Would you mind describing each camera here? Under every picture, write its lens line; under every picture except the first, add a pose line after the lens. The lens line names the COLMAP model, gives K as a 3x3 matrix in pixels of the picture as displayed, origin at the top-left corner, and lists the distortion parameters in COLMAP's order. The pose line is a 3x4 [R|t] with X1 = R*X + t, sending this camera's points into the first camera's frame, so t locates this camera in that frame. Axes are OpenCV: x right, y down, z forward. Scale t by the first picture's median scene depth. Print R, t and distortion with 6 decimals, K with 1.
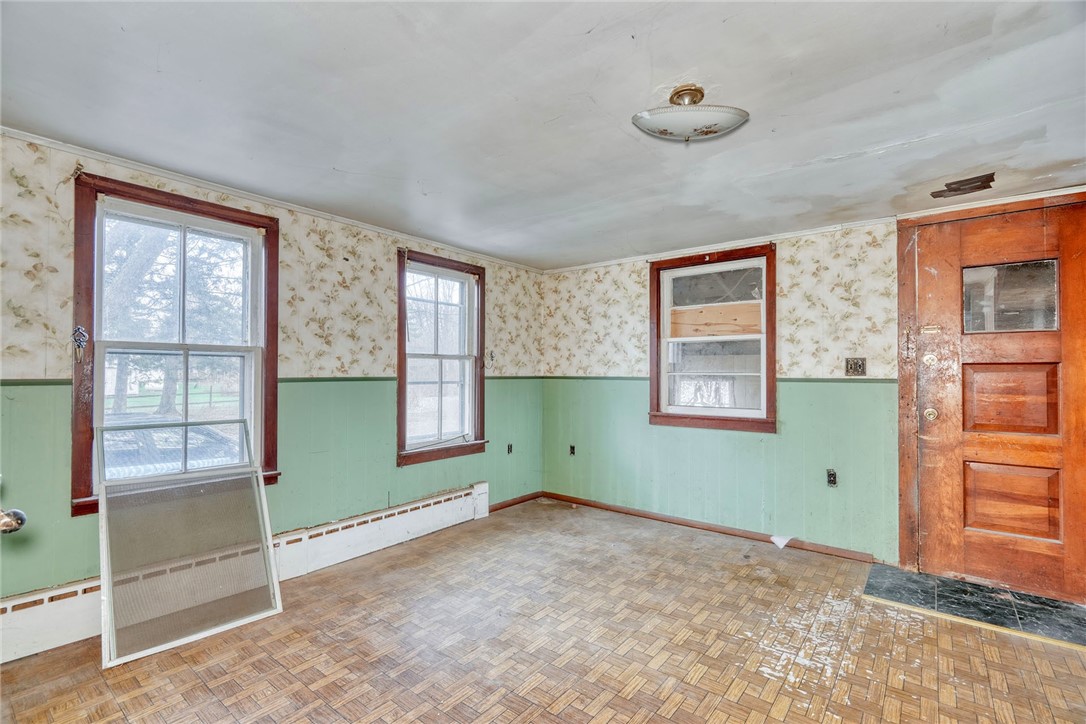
lens RADIAL K [[493.7, 0, 539.4], [0, 493.7, 365.8], [0, 0, 1]] dist [-0.001174, 0.002097]
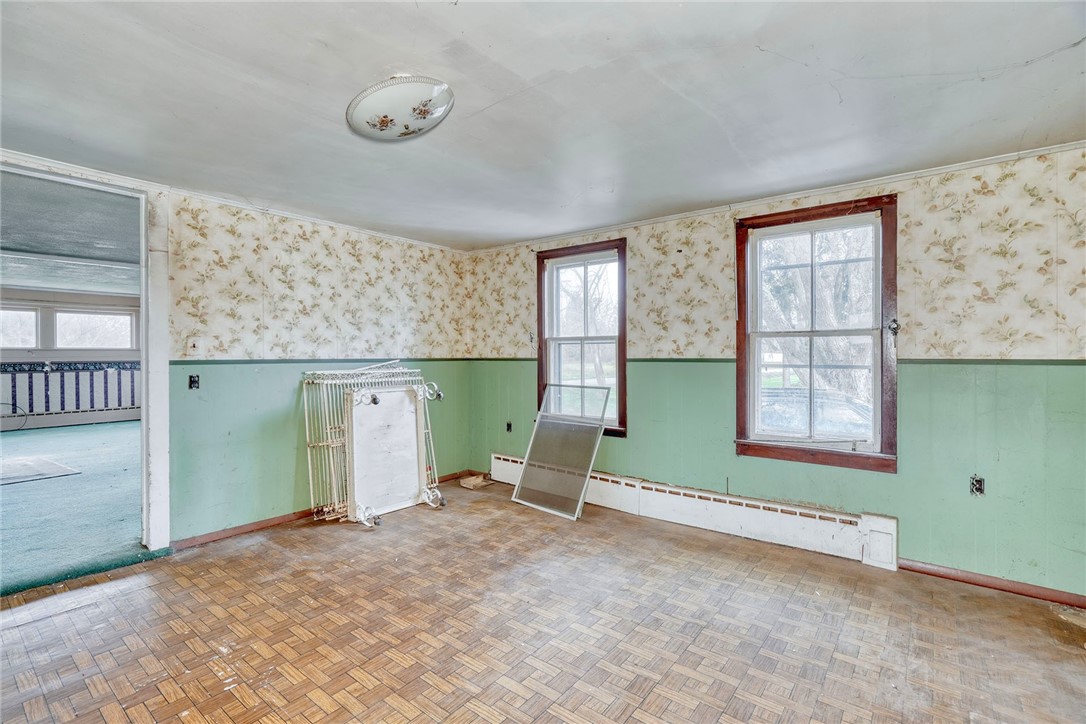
lens RADIAL K [[500.6, 0, 538.5], [0, 500.6, 357.3], [0, 0, 1]] dist [0.000080, 0.000568]
pose [[0.004688, 0.003078, -0.999984, 0.754060], [0.016262, 0.999863, 0.003154, 0.012405], [0.999857, -0.016276, 0.004638, 0.707880]]
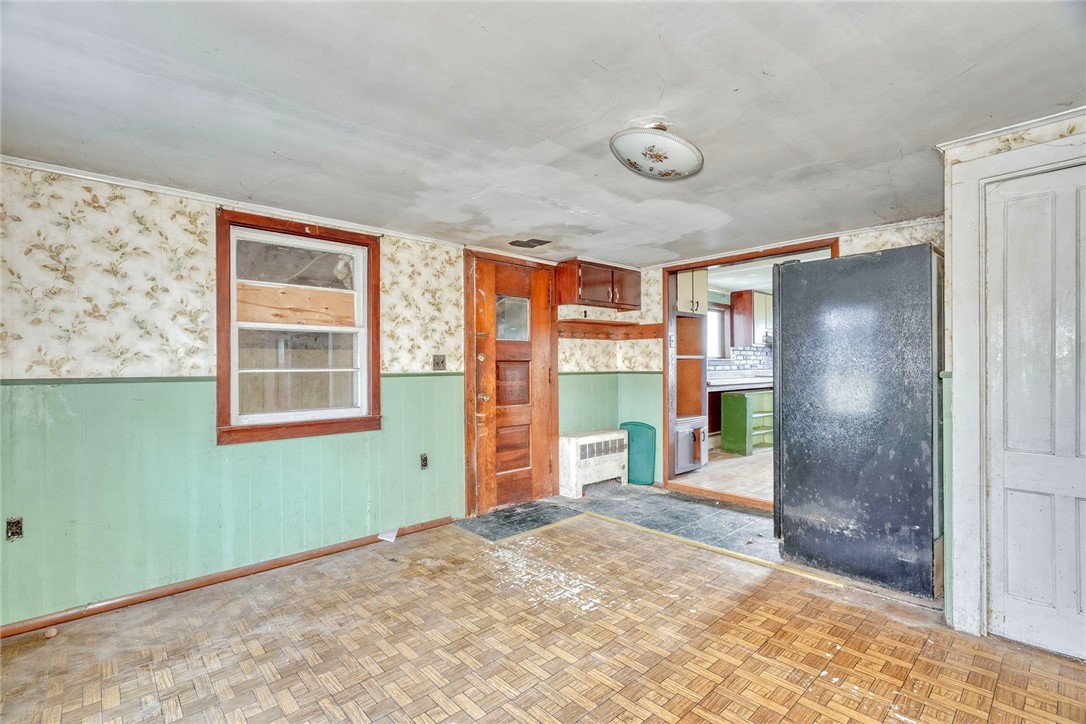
lens RADIAL K [[493.7, 0, 539.4], [0, 493.7, 365.8], [0, 0, 1]] dist [-0.001174, 0.002097]
pose [[0.155167, -0.001677, 0.987887, -0.509200], [-0.005571, 0.999981, 0.002573, 0.005417], [-0.987873, -0.005903, 0.155154, 0.604607]]
